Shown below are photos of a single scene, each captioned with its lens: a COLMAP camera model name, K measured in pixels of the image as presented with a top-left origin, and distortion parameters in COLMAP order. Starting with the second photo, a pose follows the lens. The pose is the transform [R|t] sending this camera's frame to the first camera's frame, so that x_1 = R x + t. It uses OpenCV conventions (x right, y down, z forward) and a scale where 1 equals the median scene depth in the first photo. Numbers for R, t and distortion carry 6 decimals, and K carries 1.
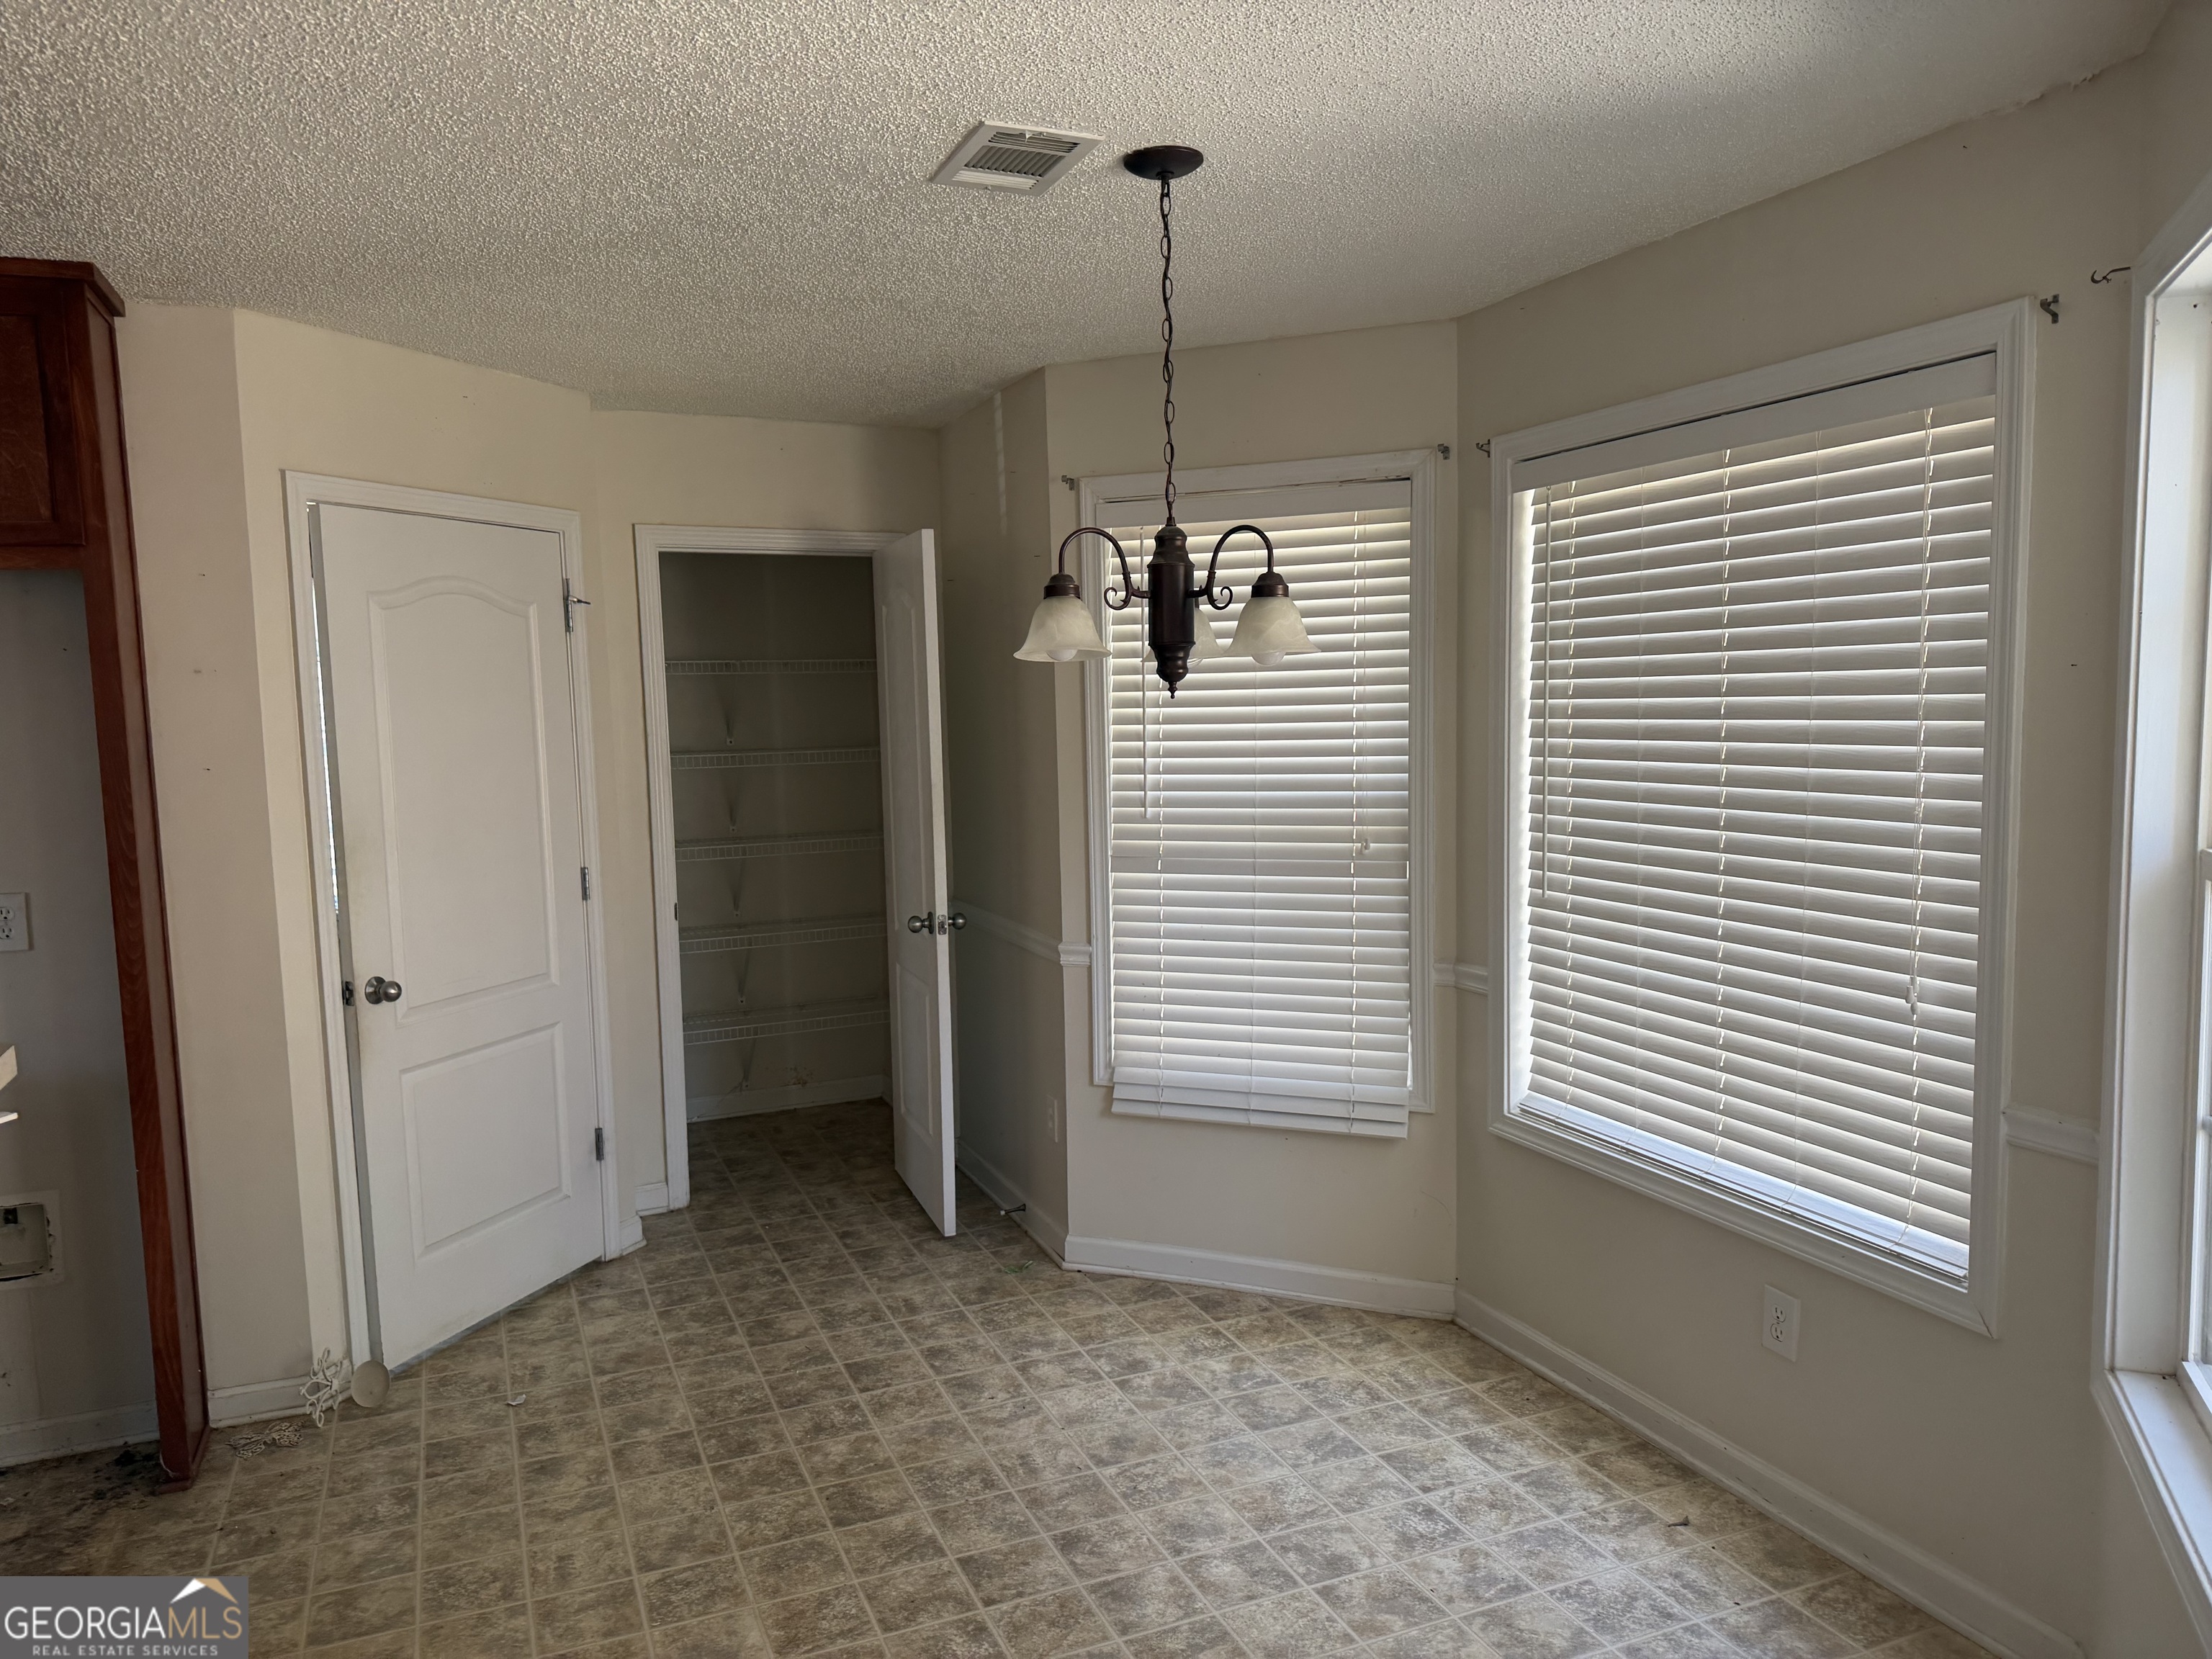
lens RADIAL K [[1570.3, 0, 1108.1], [0, 1570.3, 846.6], [0, 0, 1]] dist [-0.011325, -0.003159]
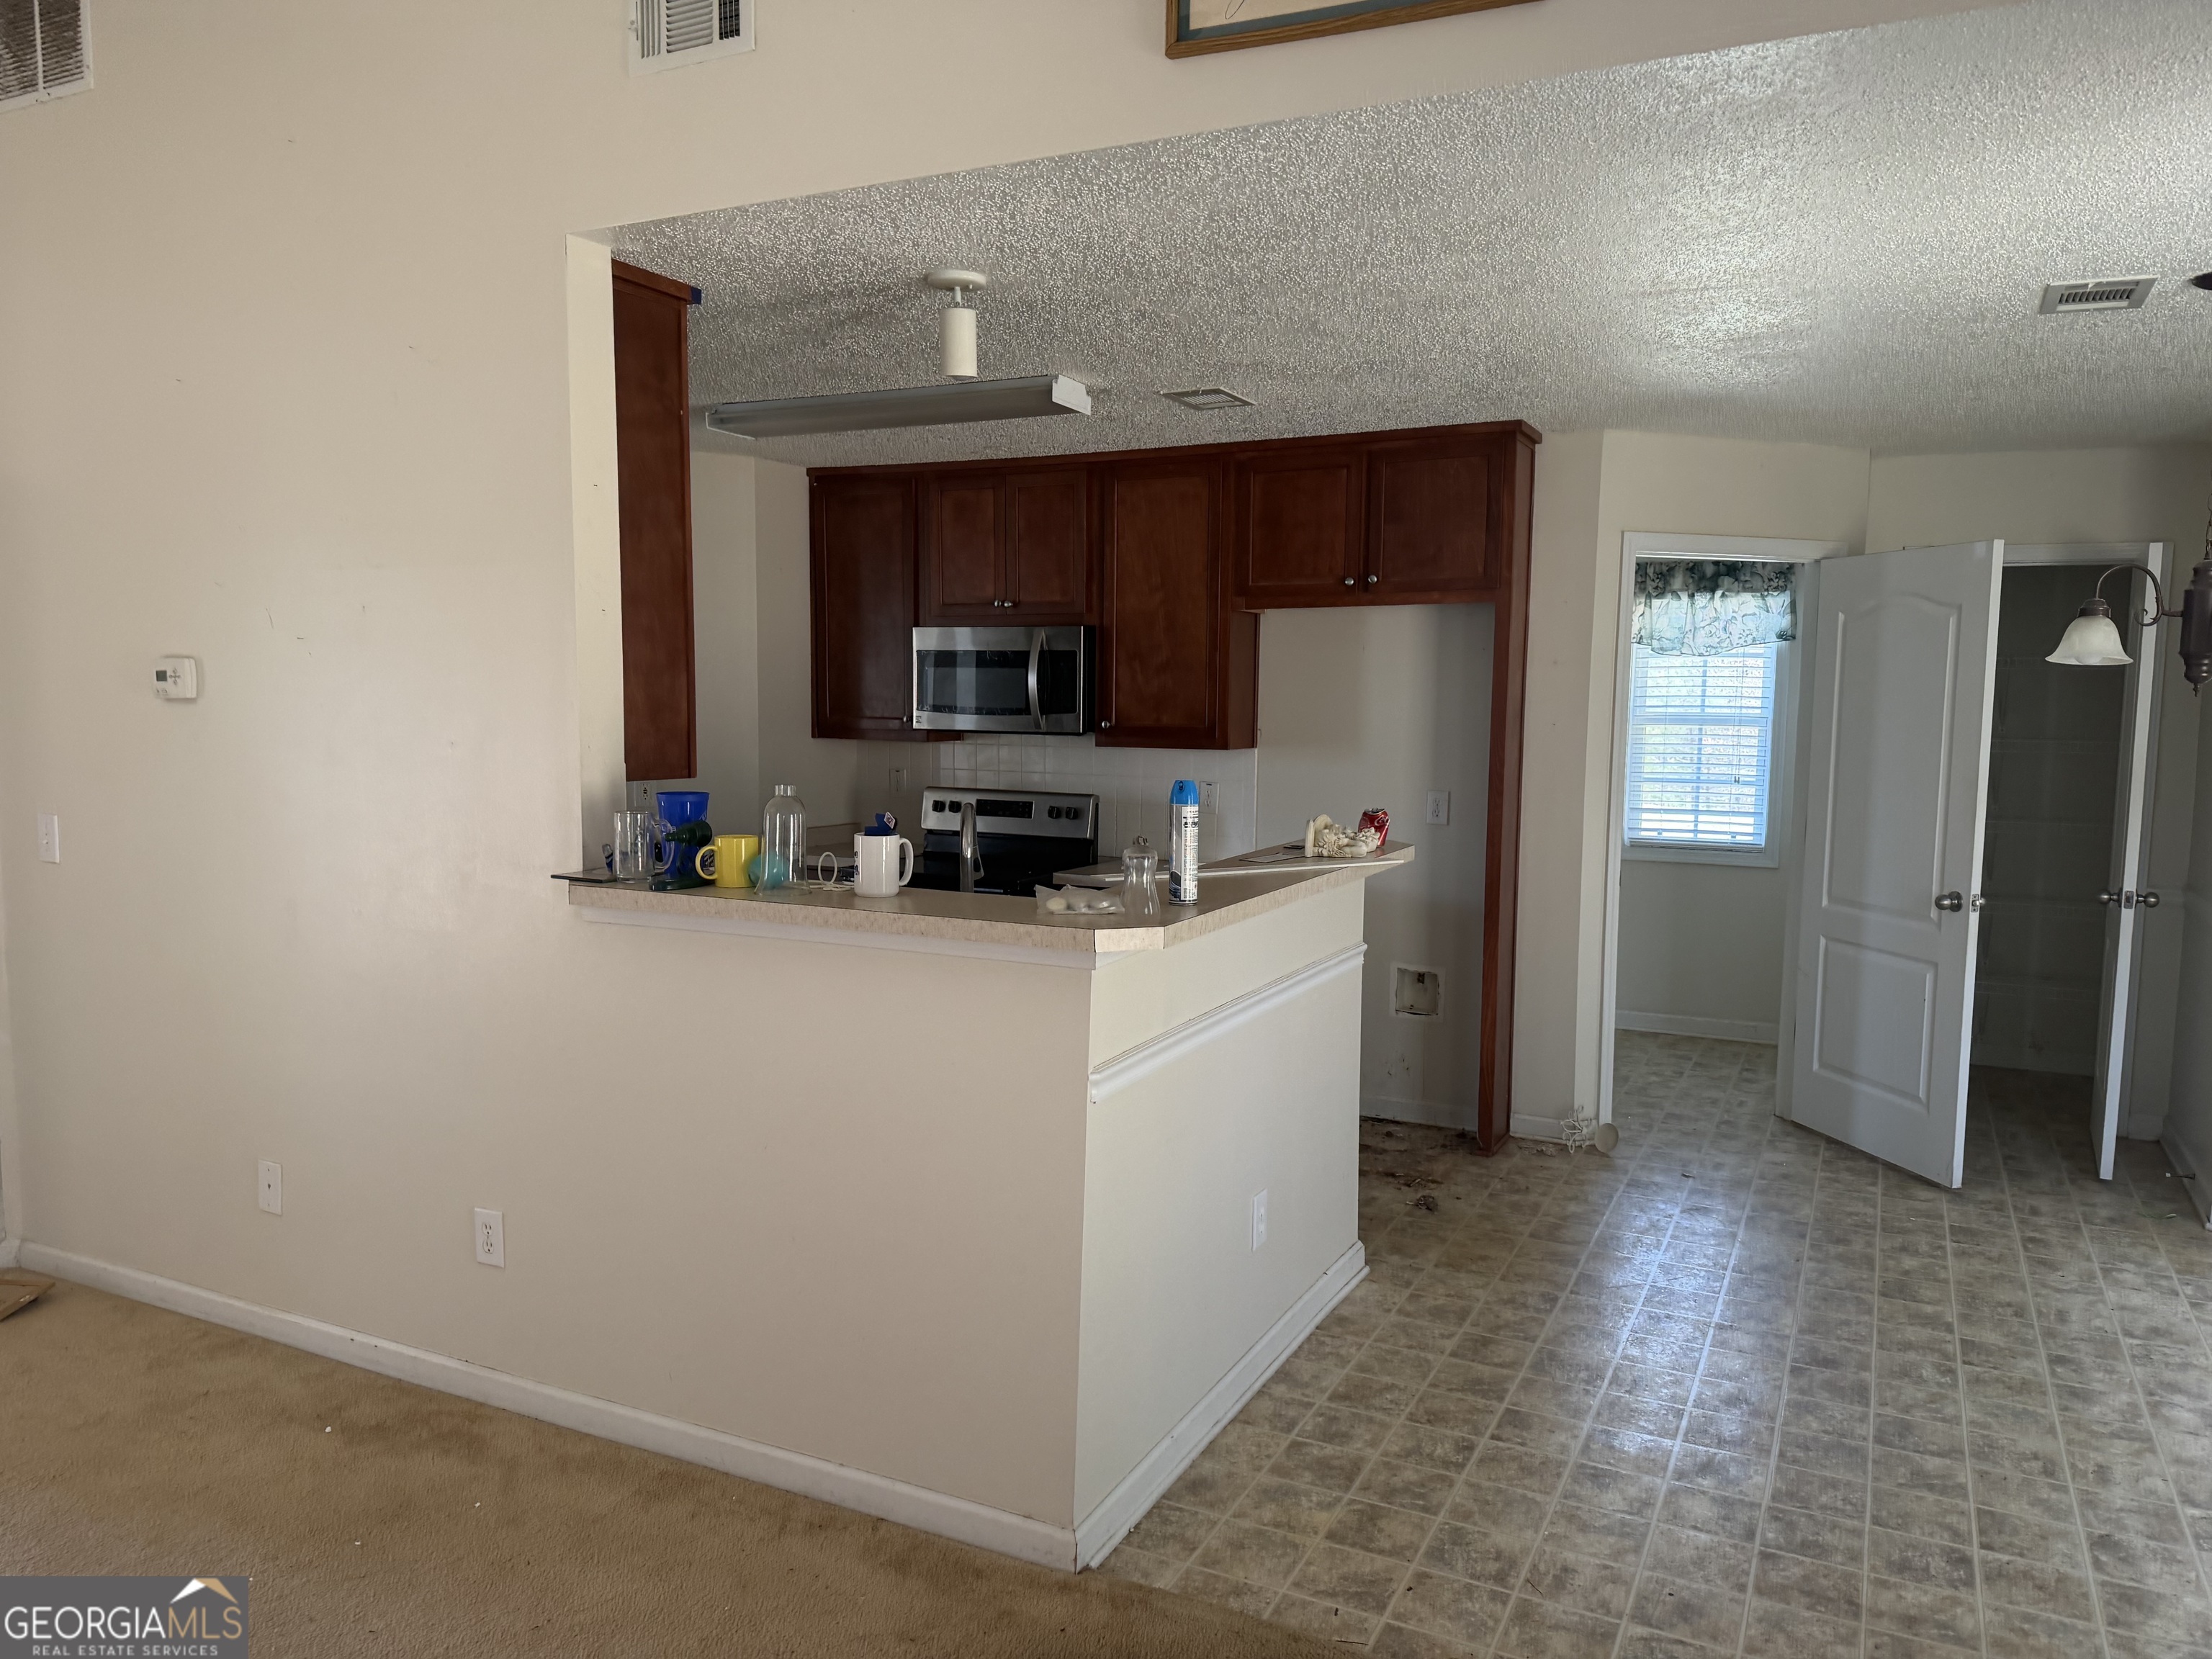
lens RADIAL K [[1570.3, 0, 1111.5], [0, 1570.3, 832.4], [0, 0, 1]] dist [-0.011325, -0.003159]
pose [[0.651508, 0.107986, -0.750917, 0.326607], [-0.114225, 0.992497, 0.043622, 0.046336], [0.749993, 0.057353, 0.658954, -0.372037]]
